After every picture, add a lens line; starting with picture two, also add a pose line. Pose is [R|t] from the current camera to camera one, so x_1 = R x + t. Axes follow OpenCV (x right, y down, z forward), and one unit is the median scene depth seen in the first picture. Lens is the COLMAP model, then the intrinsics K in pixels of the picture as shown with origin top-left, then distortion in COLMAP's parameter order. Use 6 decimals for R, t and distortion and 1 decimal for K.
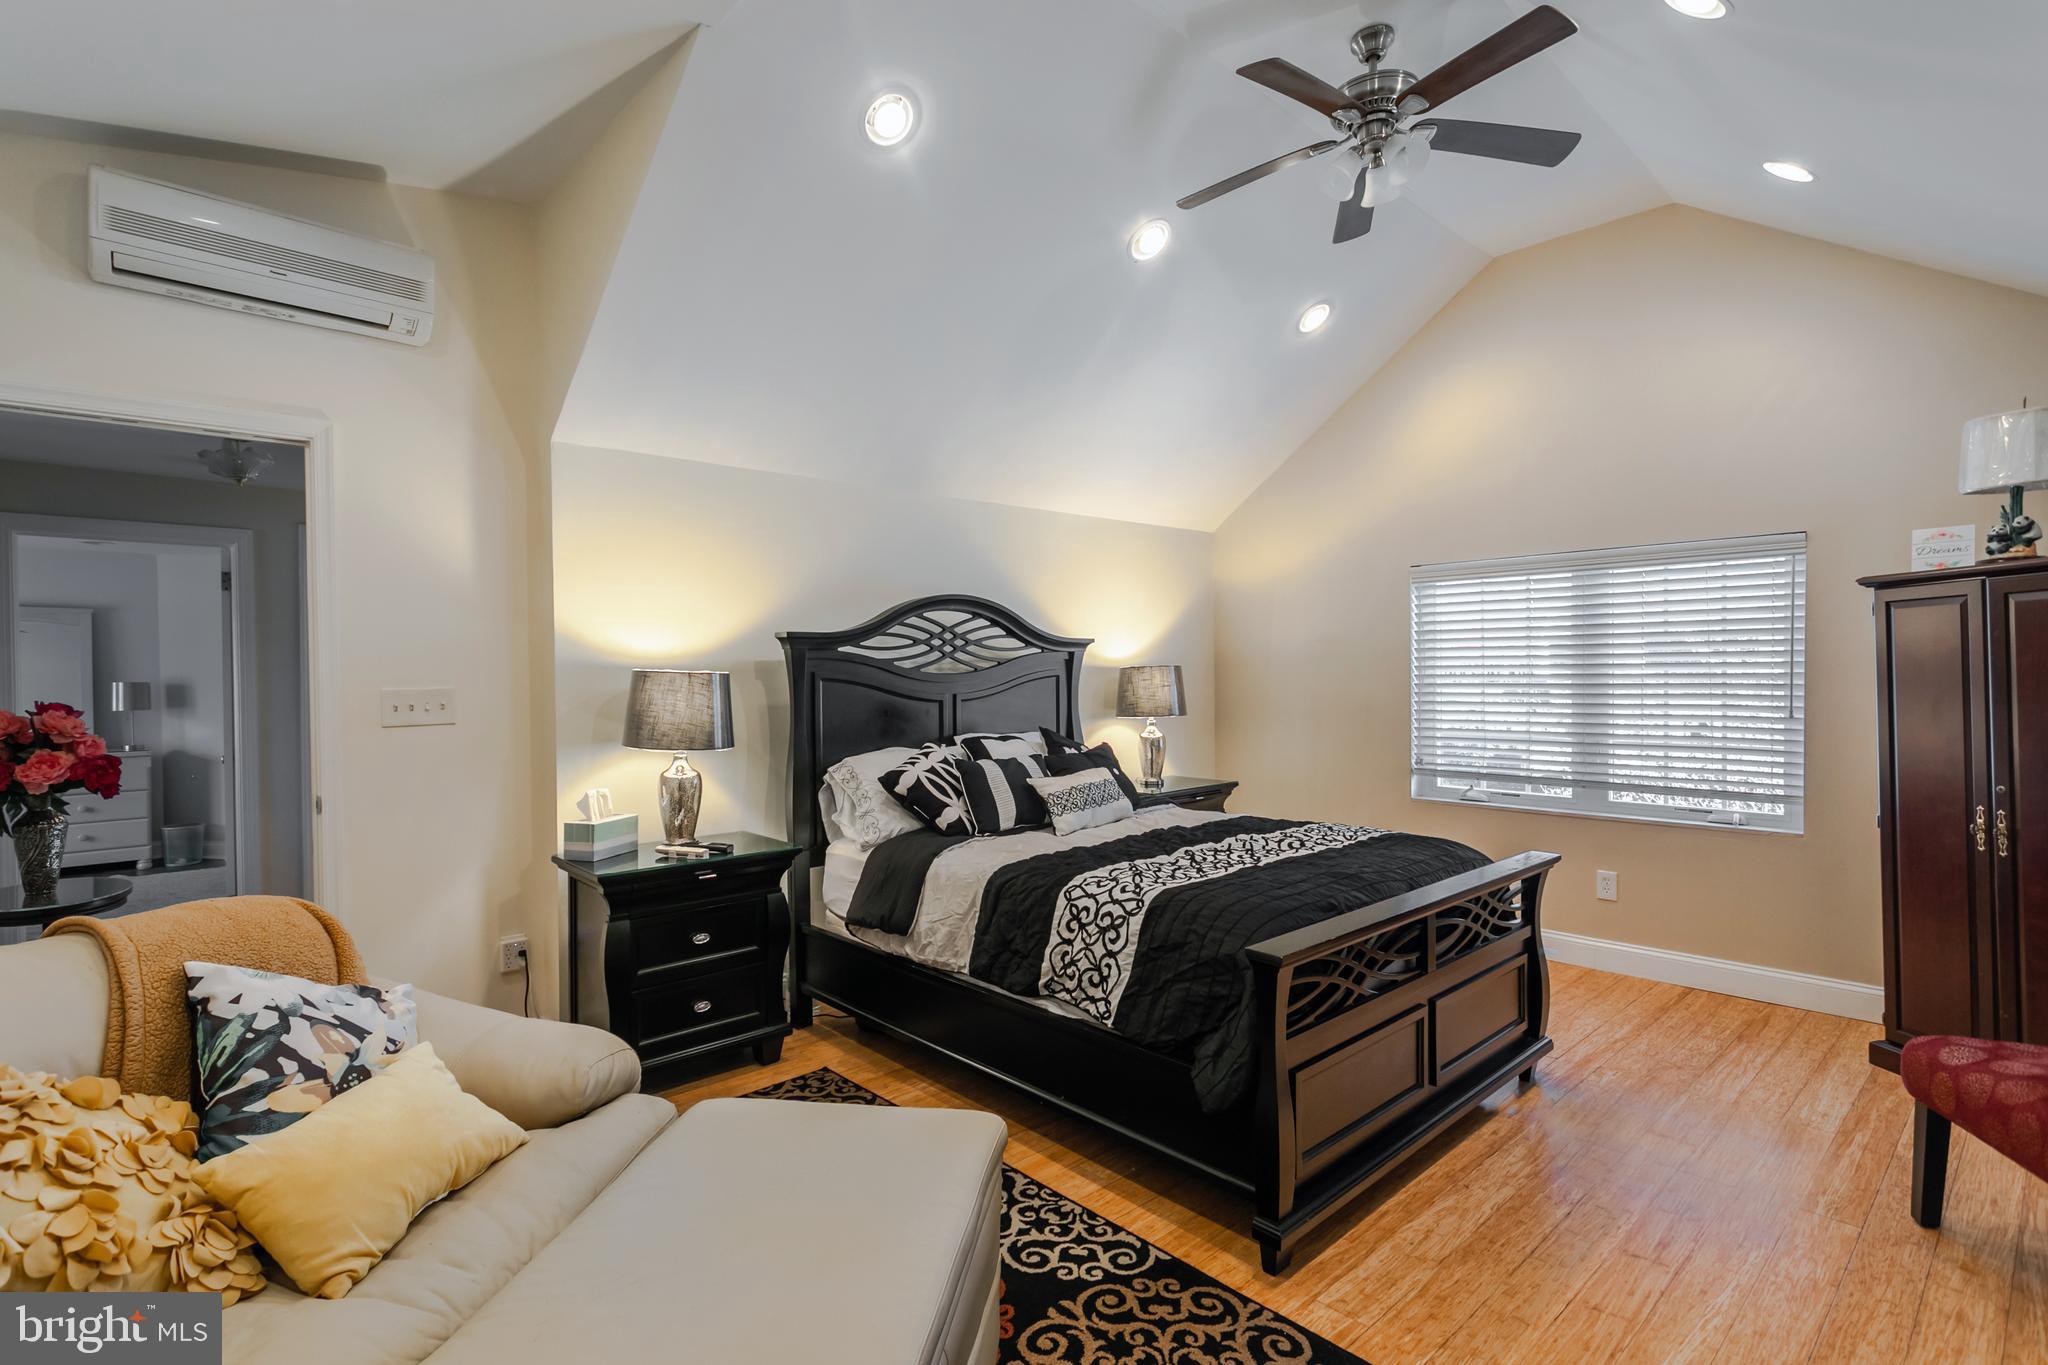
lens RADIAL K [[1002.9, 0, 1030.8], [0, 1002.9, 690.5], [0, 0, 1]] dist [-0.002544, 0.002838]
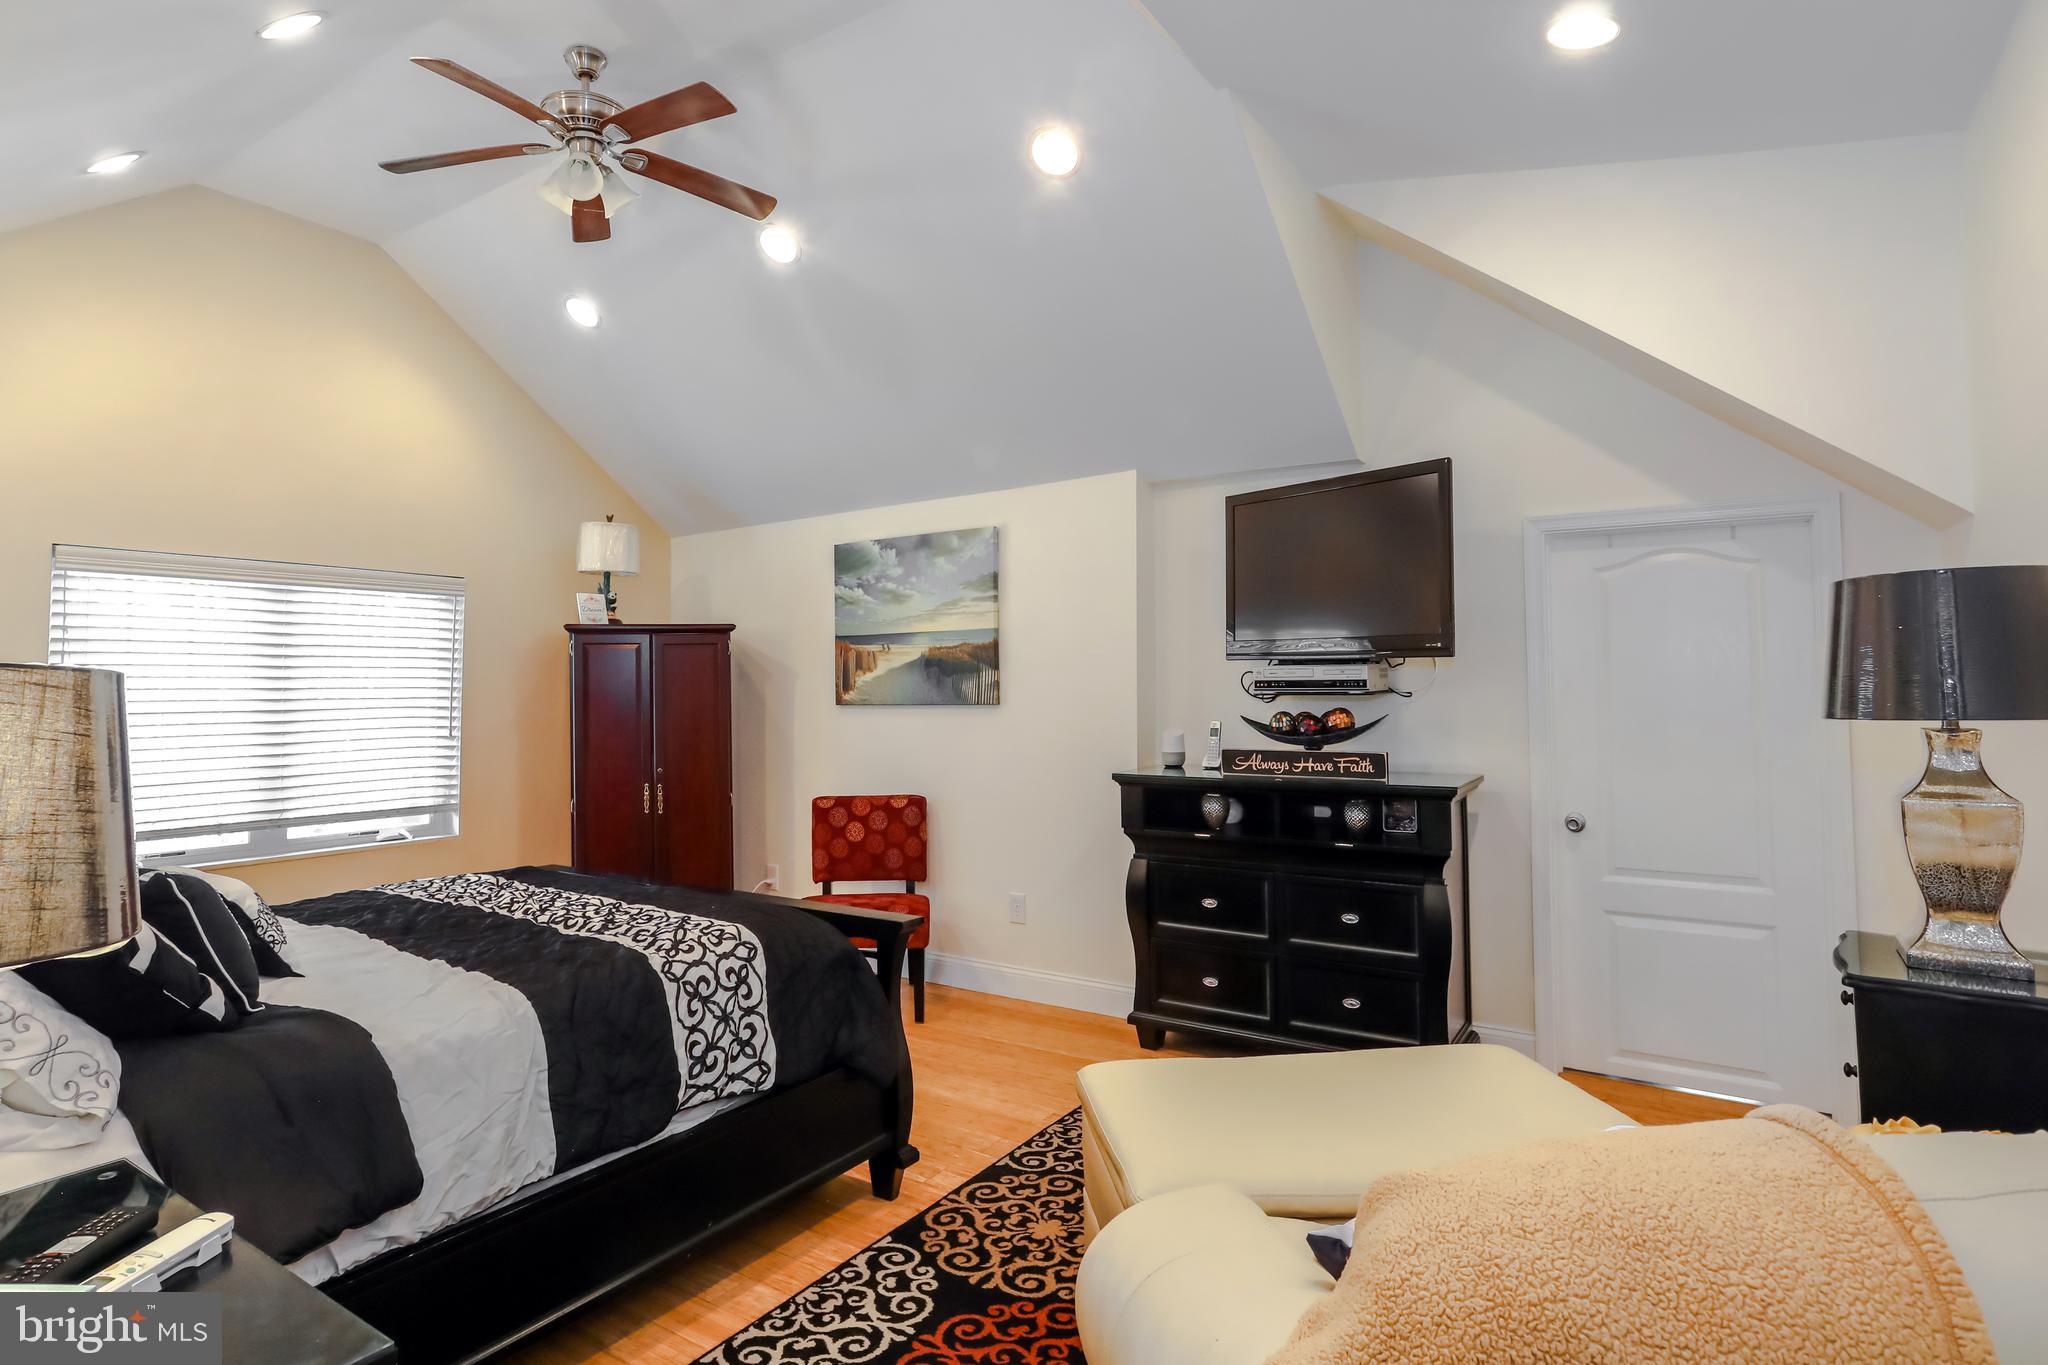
lens RADIAL K [[1045.0, 0, 1052.6], [0, 1045.0, 649.0], [0, 0, 1]] dist [-0.002914, -0.000516]
pose [[-0.263465, 0.045447, 0.963598, -0.957395], [0.025710, 0.998866, -0.040081, -0.011827], [-0.964326, 0.014215, -0.264334, 1.057519]]
